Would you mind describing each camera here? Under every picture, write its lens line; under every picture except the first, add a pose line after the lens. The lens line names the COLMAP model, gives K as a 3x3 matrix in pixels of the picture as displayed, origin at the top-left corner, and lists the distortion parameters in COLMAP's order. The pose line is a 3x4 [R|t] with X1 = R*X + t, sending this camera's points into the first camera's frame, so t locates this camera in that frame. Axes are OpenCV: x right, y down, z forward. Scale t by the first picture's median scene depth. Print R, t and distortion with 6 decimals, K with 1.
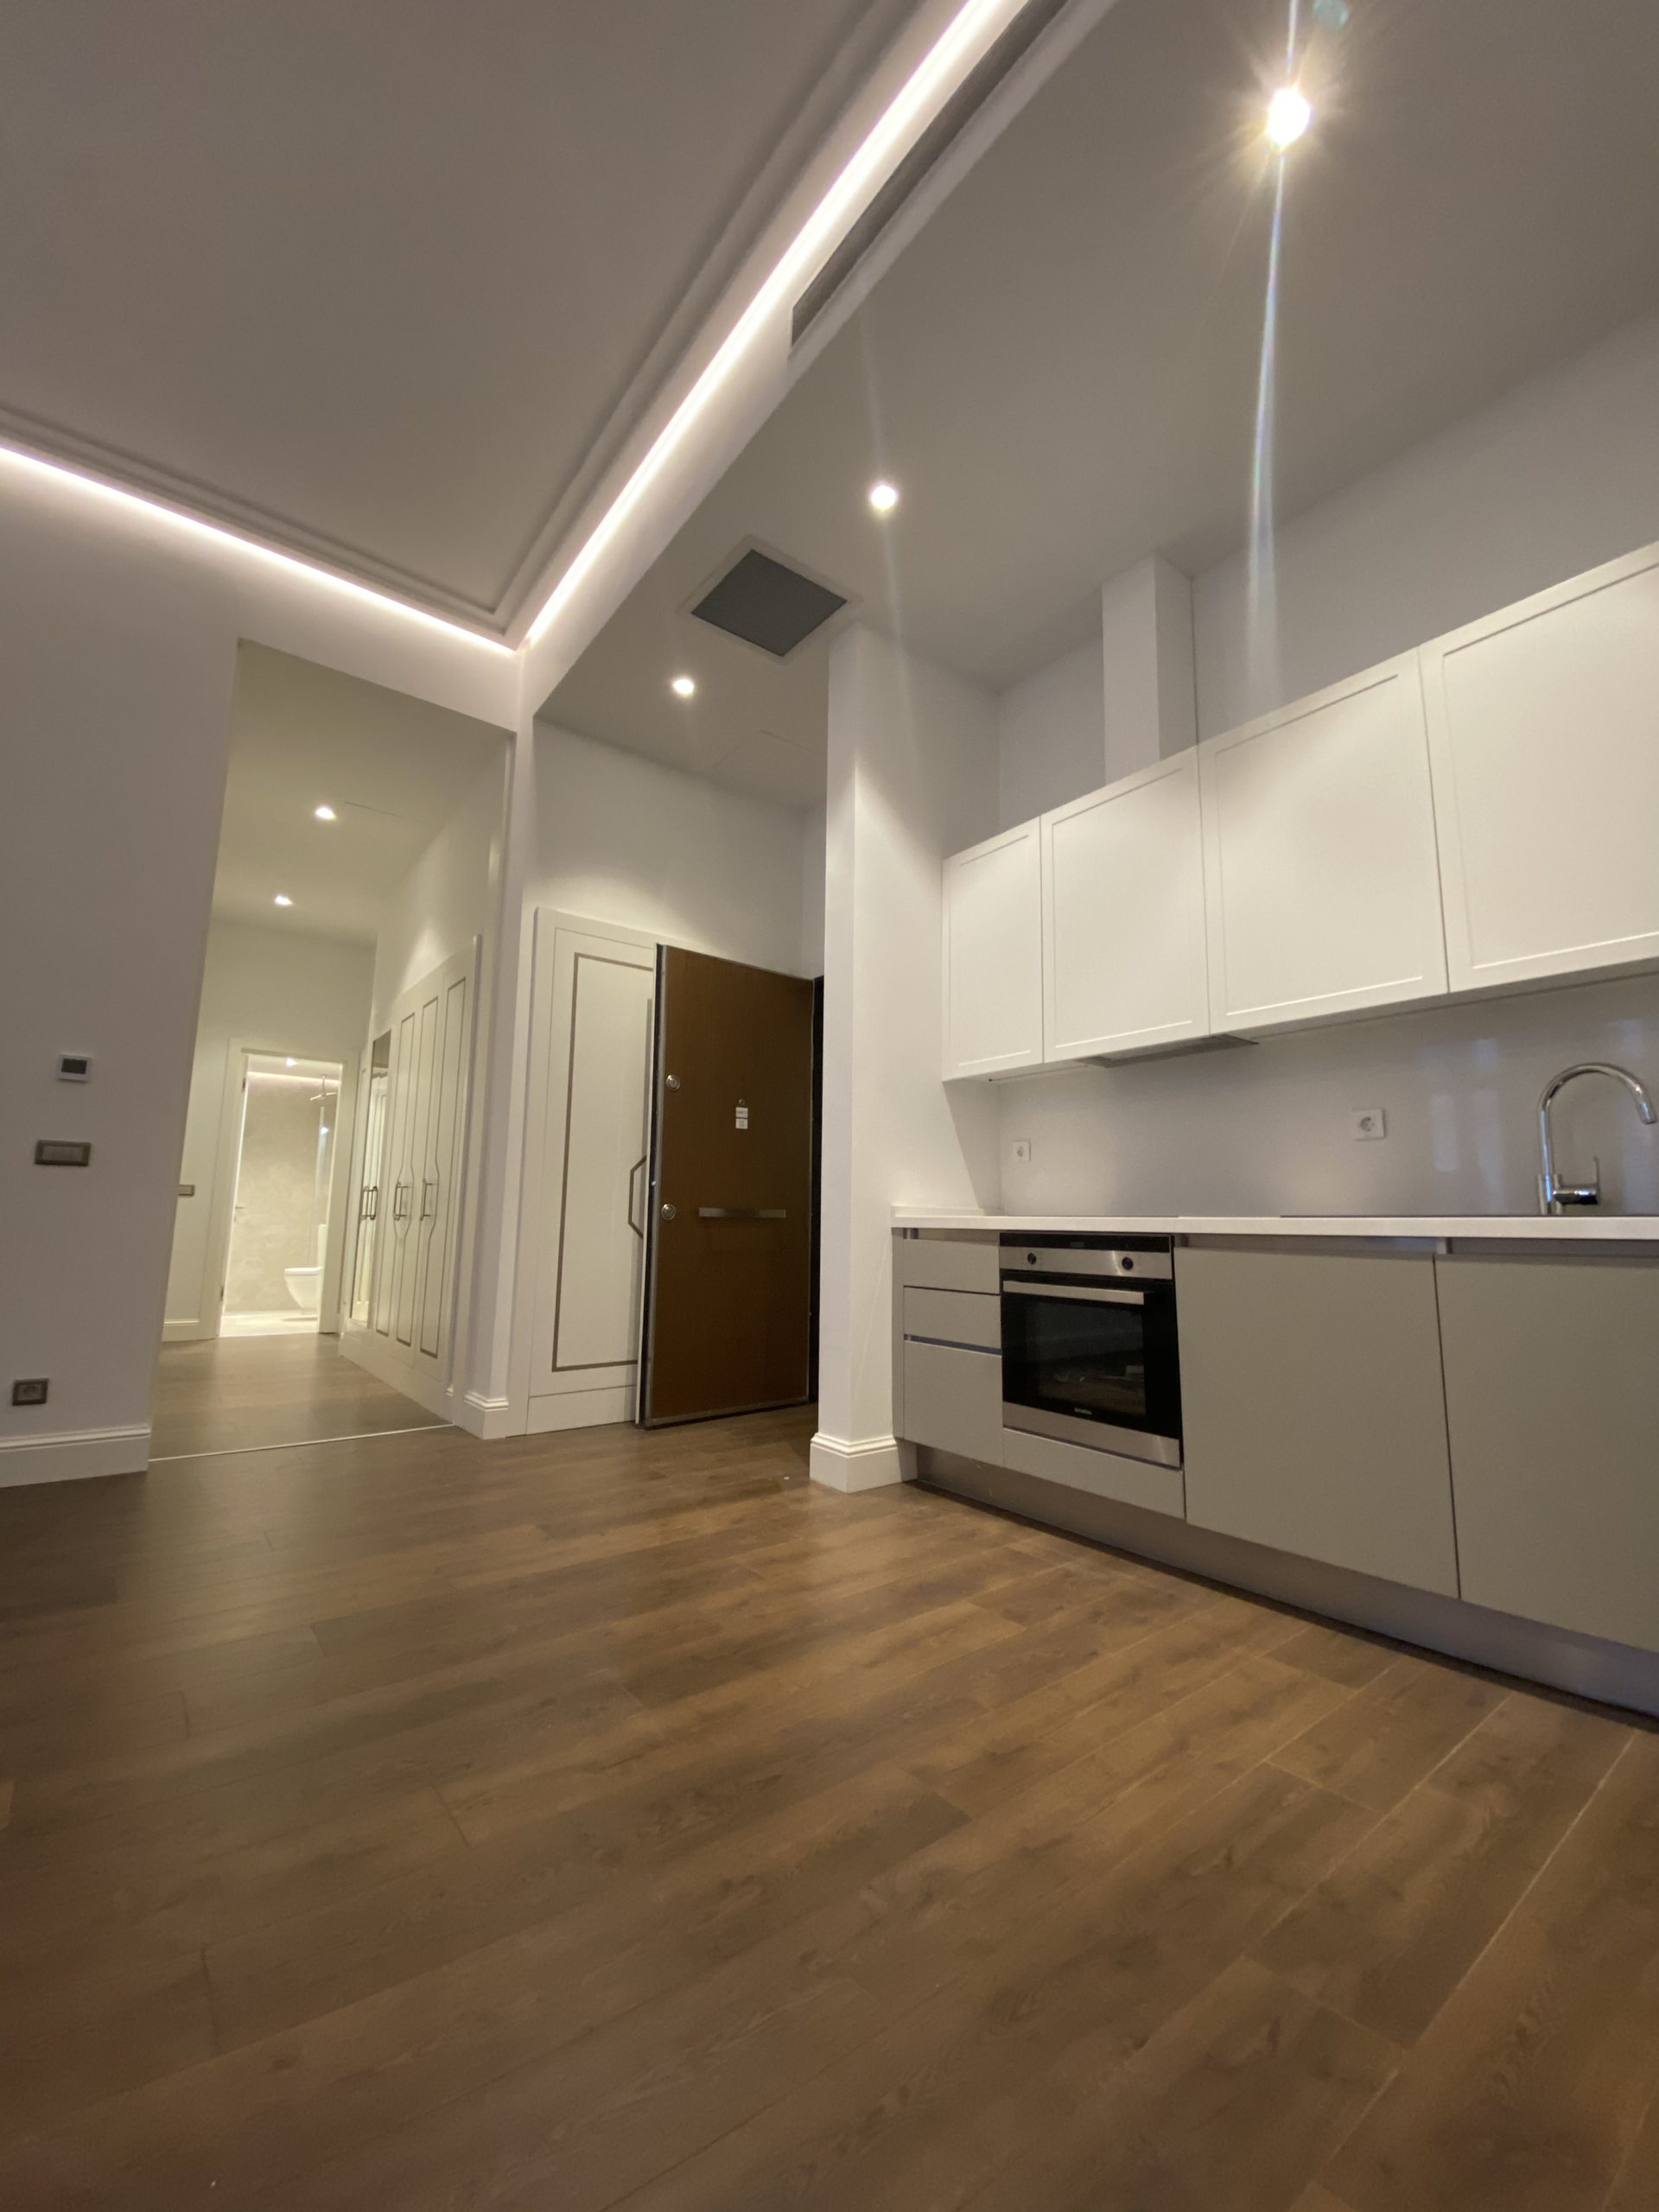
lens RADIAL K [[893.6, 0, 829.5], [0, 893.6, 1106.0], [0, 0, 1]] dist [0.025918, -0.022633]
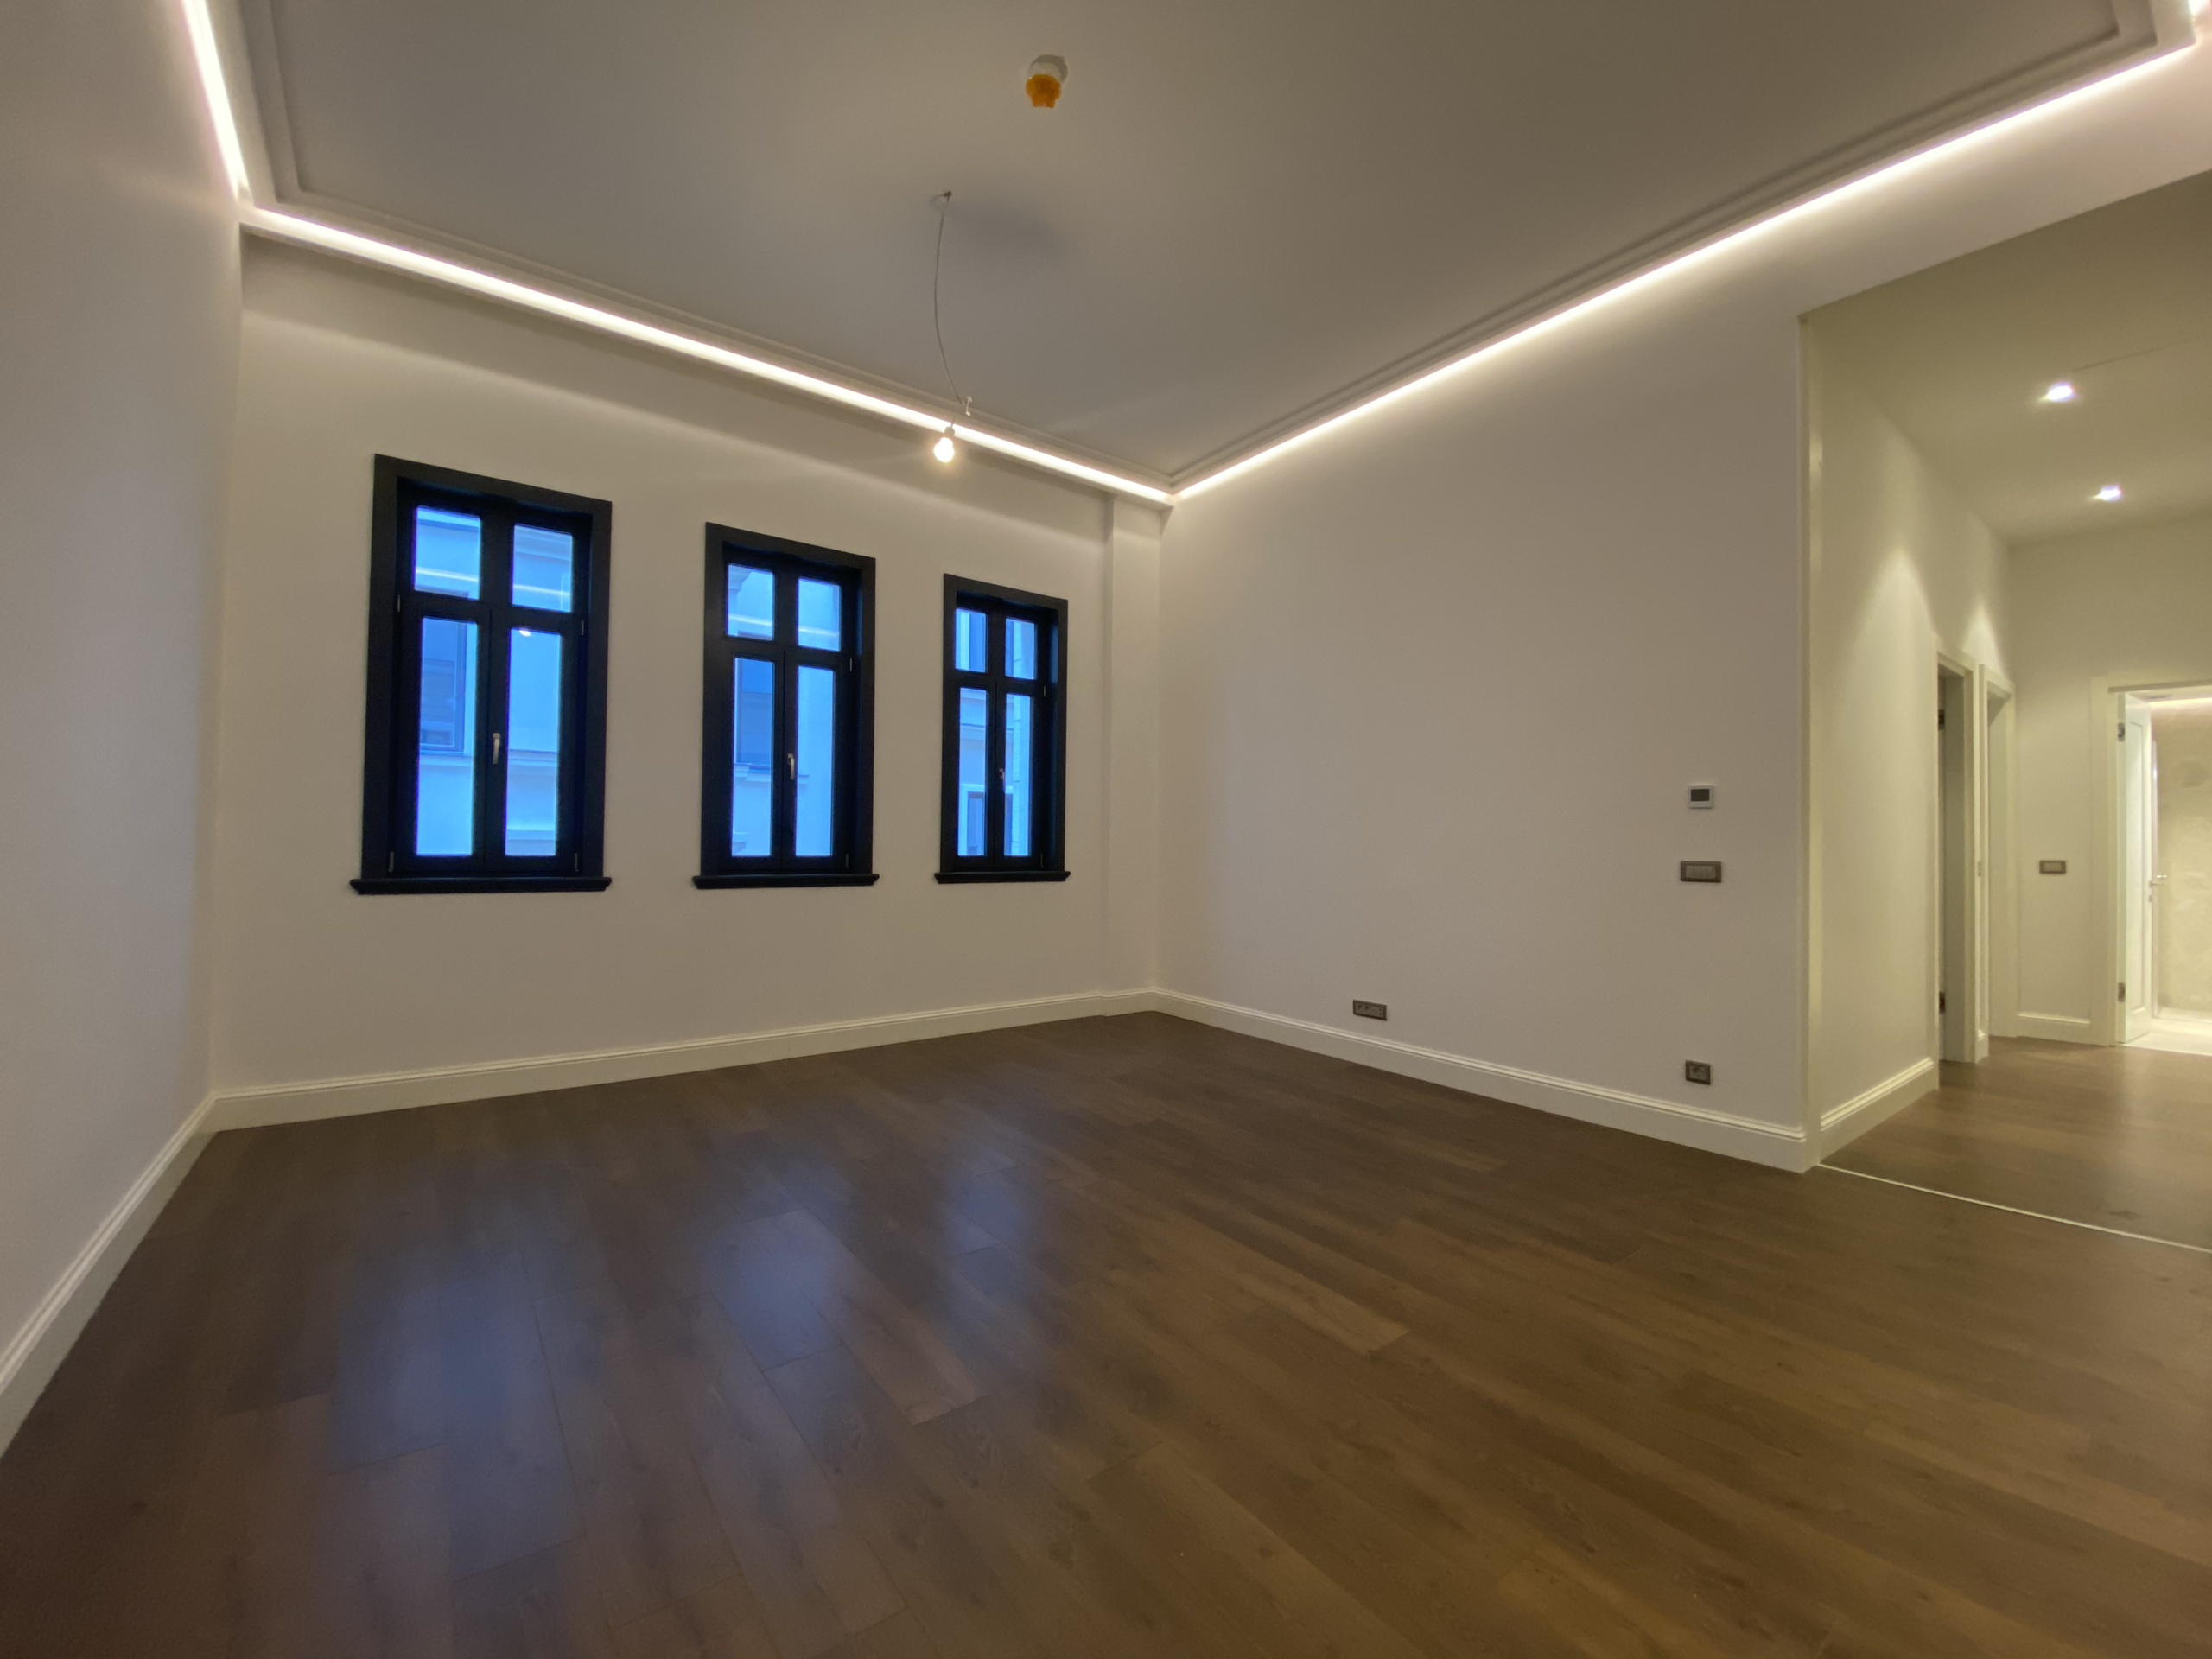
lens RADIAL K [[893.6, 0, 1103.2], [0, 893.6, 826.7], [0, 0, 1]] dist [0.025918, -0.022633]
pose [[-0.020408, -0.031636, -0.999291, 0.316345], [0.125589, 0.991501, -0.033954, -0.060839], [0.991872, -0.126193, -0.016261, 0.266457]]
